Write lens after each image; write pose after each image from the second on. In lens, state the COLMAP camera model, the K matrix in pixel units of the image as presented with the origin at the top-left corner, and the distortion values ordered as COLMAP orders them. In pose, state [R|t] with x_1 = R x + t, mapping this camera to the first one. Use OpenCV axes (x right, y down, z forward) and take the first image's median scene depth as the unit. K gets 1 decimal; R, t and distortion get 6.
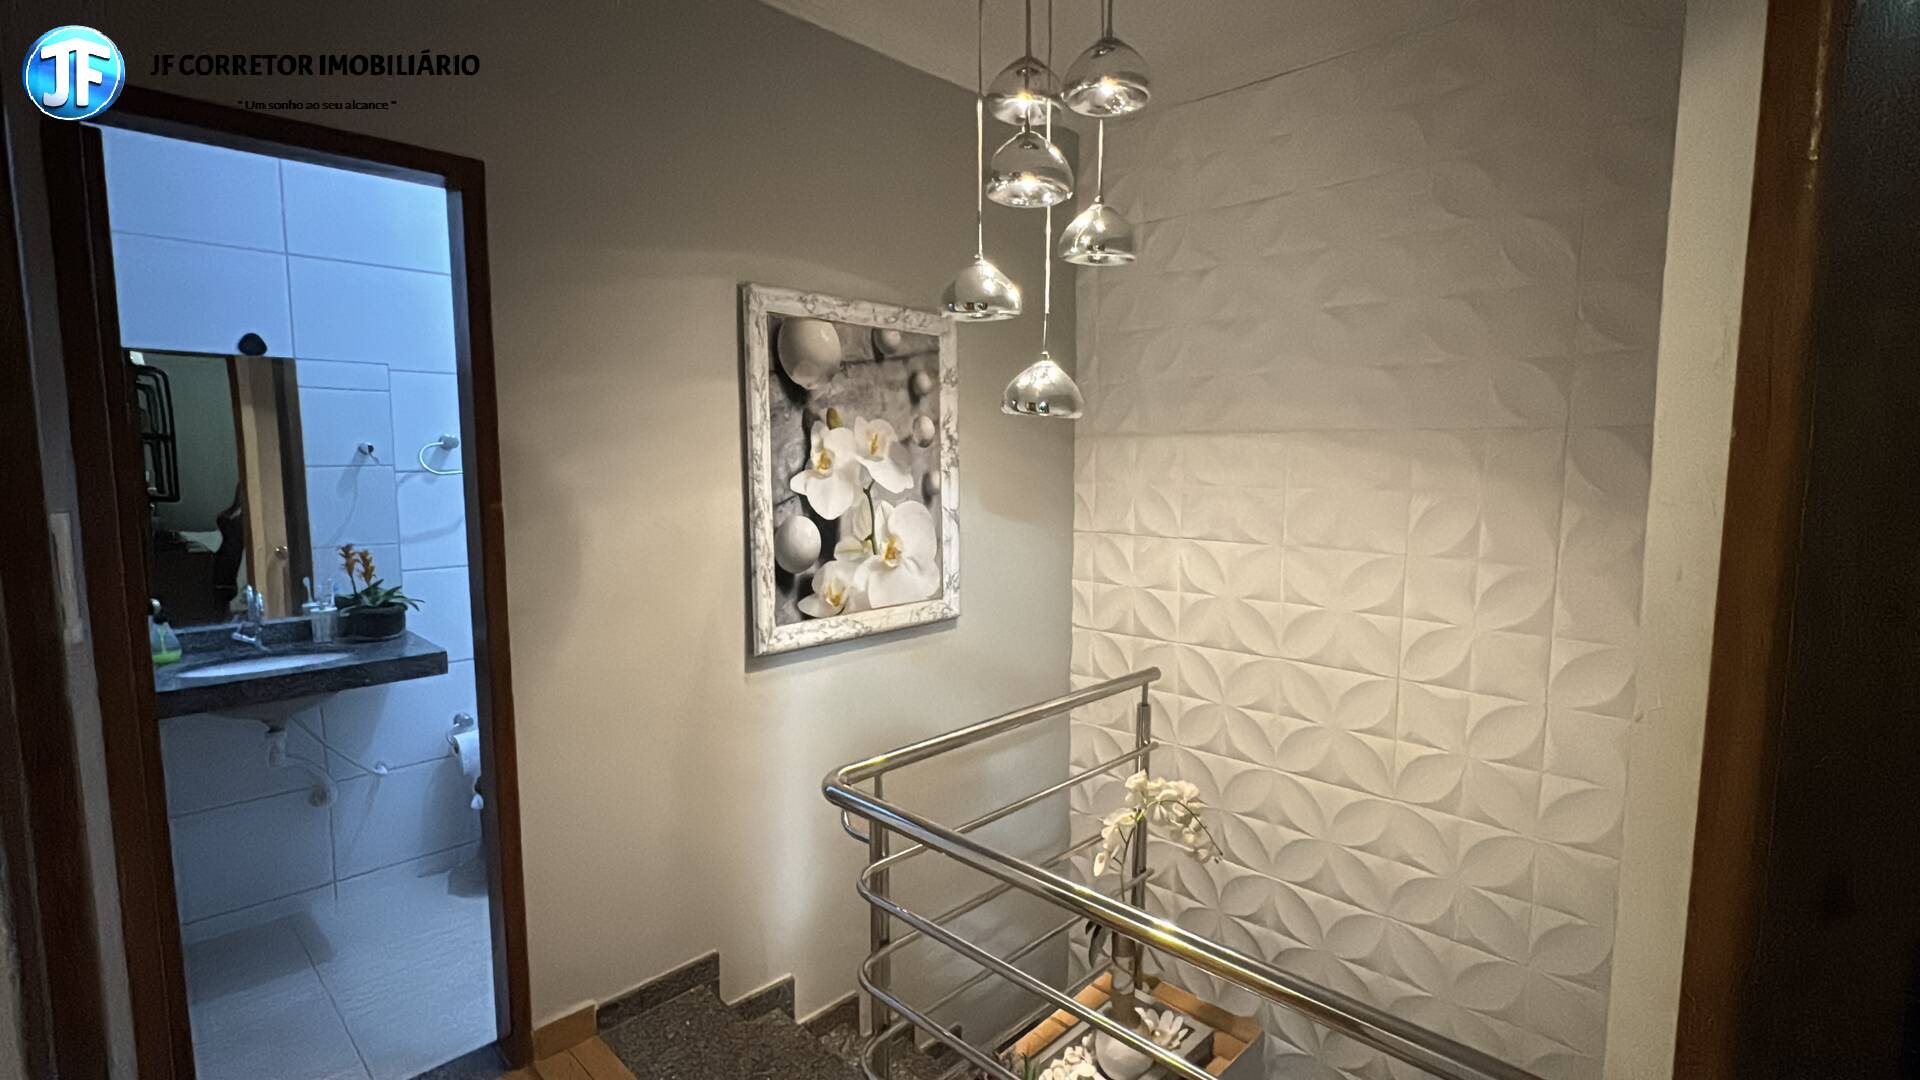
lens RADIAL K [[877.8, 0, 963.0], [0, 877.8, 541.7], [0, 0, 1]] dist [-0.003213, -0.001319]
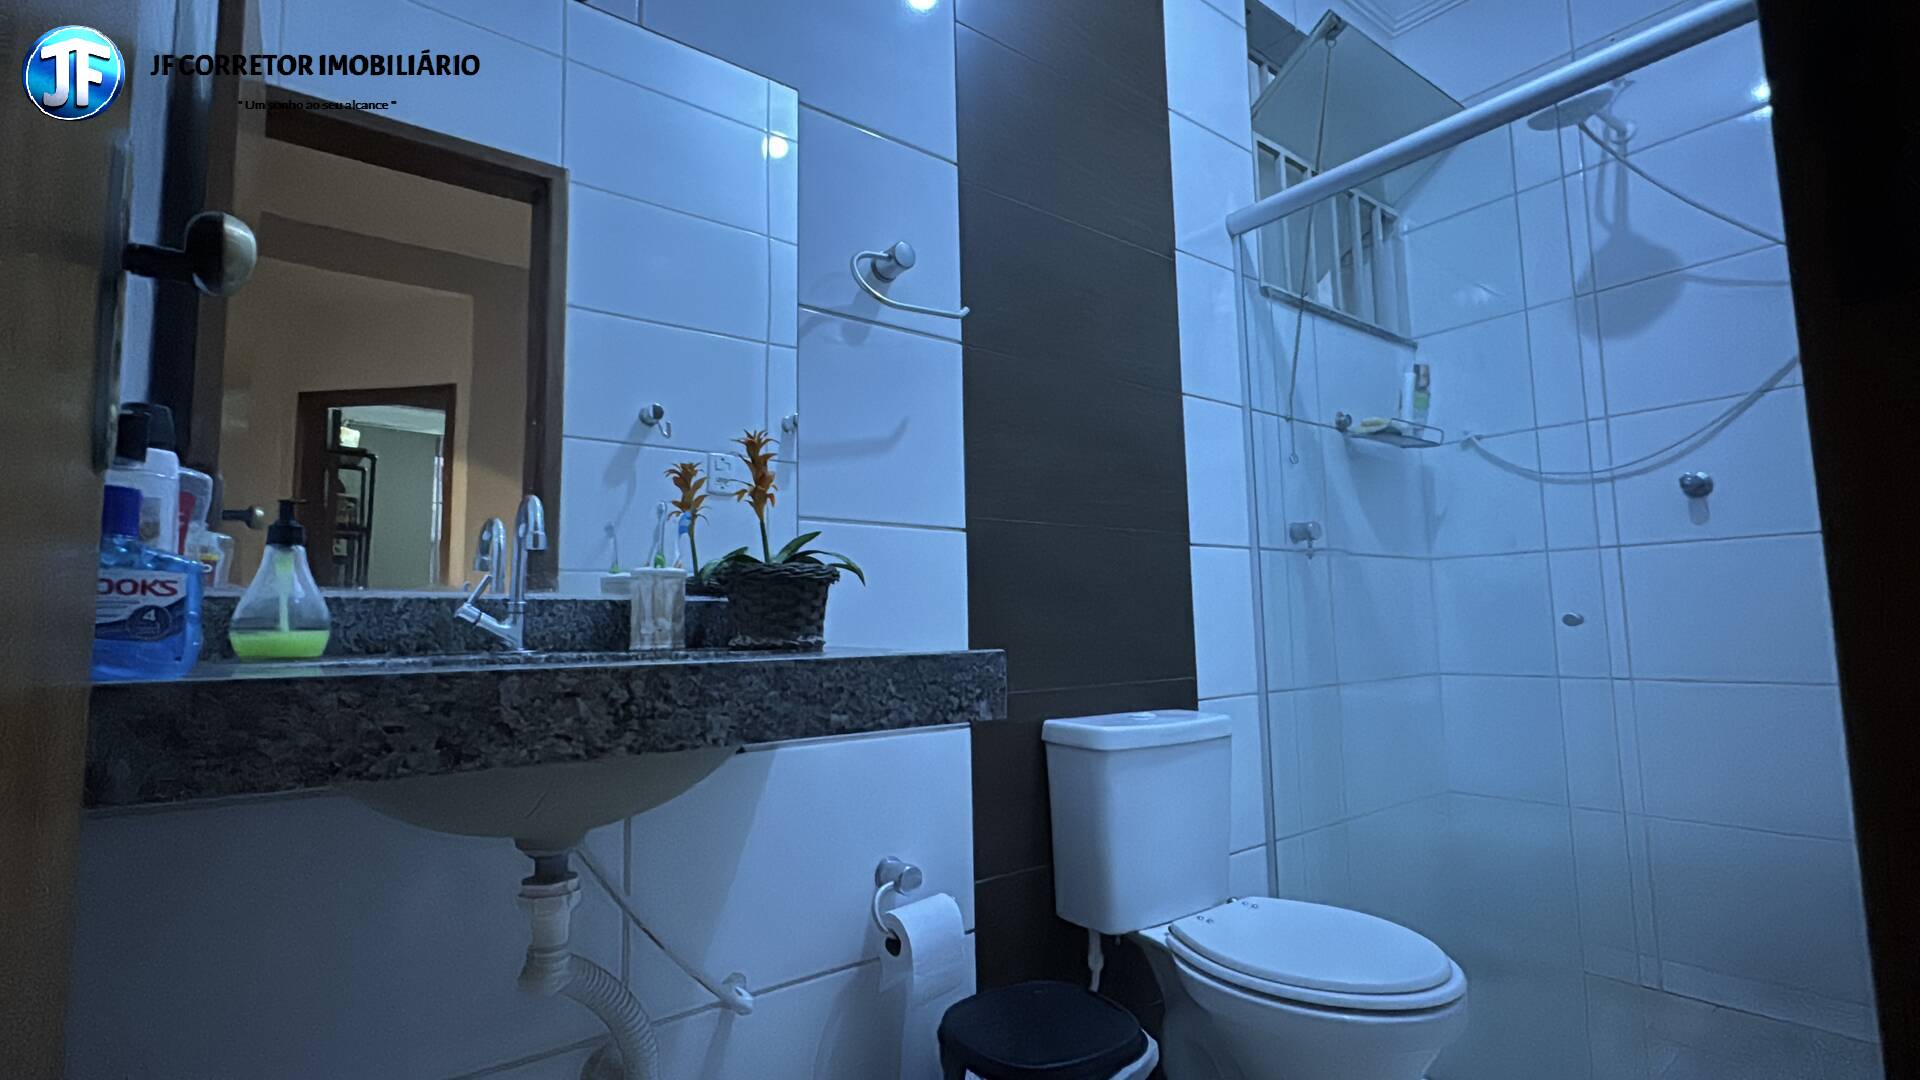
lens RADIAL K [[877.8, 0, 956.1], [0, 877.8, 537.5], [0, 0, 1]] dist [-0.003213, -0.001319]
pose [[0.989851, -0.033084, -0.138203, -0.502577], [0.005025, 0.980064, -0.198620, 0.134872], [0.142018, 0.195910, 0.970284, 0.580612]]
